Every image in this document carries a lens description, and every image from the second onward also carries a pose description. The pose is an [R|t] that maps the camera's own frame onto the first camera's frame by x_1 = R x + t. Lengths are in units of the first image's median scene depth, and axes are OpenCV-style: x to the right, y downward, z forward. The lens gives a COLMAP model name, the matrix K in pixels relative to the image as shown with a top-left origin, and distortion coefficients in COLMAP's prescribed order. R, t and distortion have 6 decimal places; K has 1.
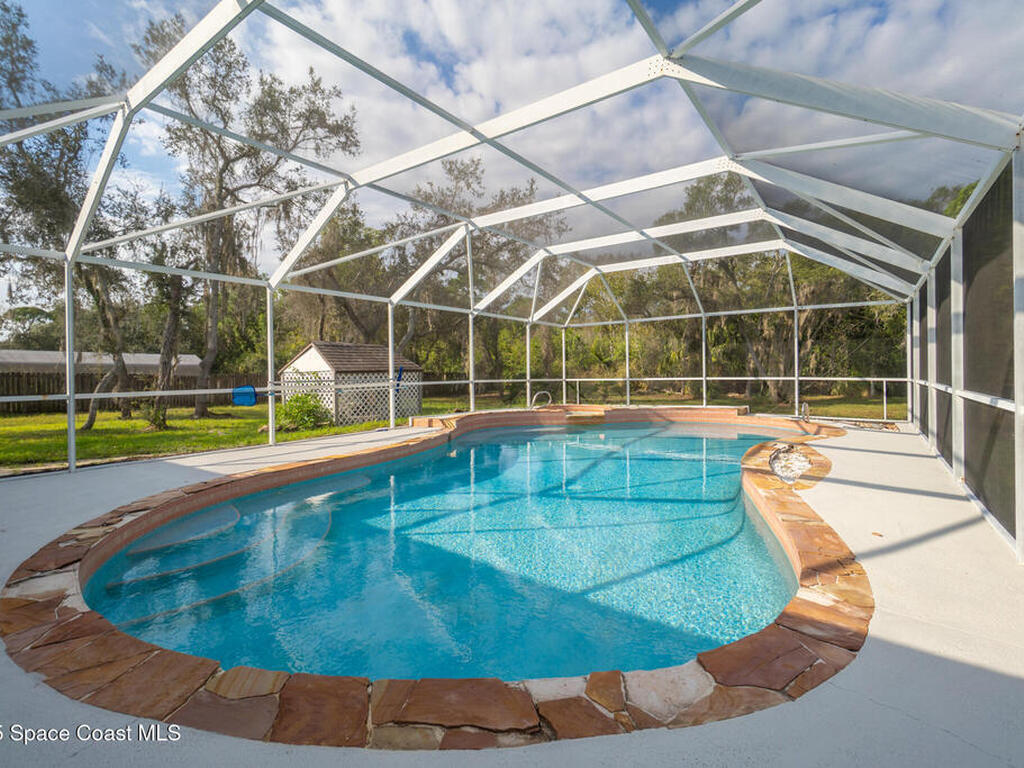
lens RADIAL K [[503.8, 0, 509.3], [0, 503.8, 373.7], [0, 0, 1]] dist [-0.001374, 0.000548]
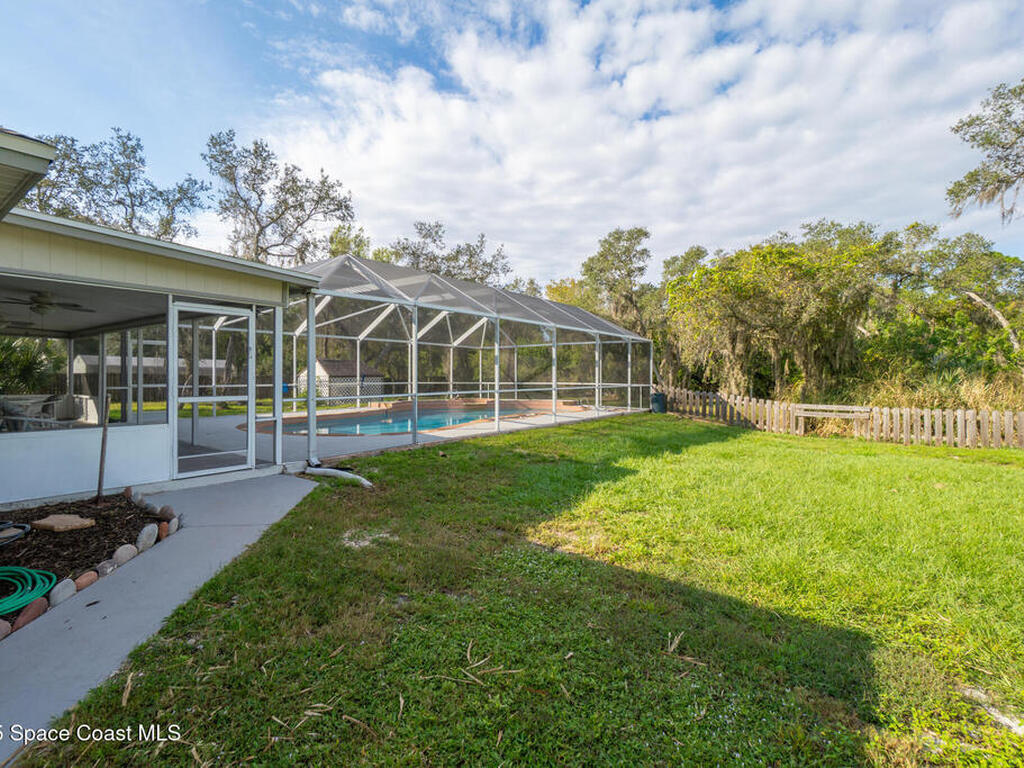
lens RADIAL K [[503.8, 0, 509.3], [0, 503.8, 373.7], [0, 0, 1]] dist [-0.001374, 0.000548]
pose [[0.999746, 0.016003, -0.015896, 0.178740], [-0.016143, 0.999832, -0.008671, -0.003824], [0.015754, 0.008925, 0.999836, -0.430112]]
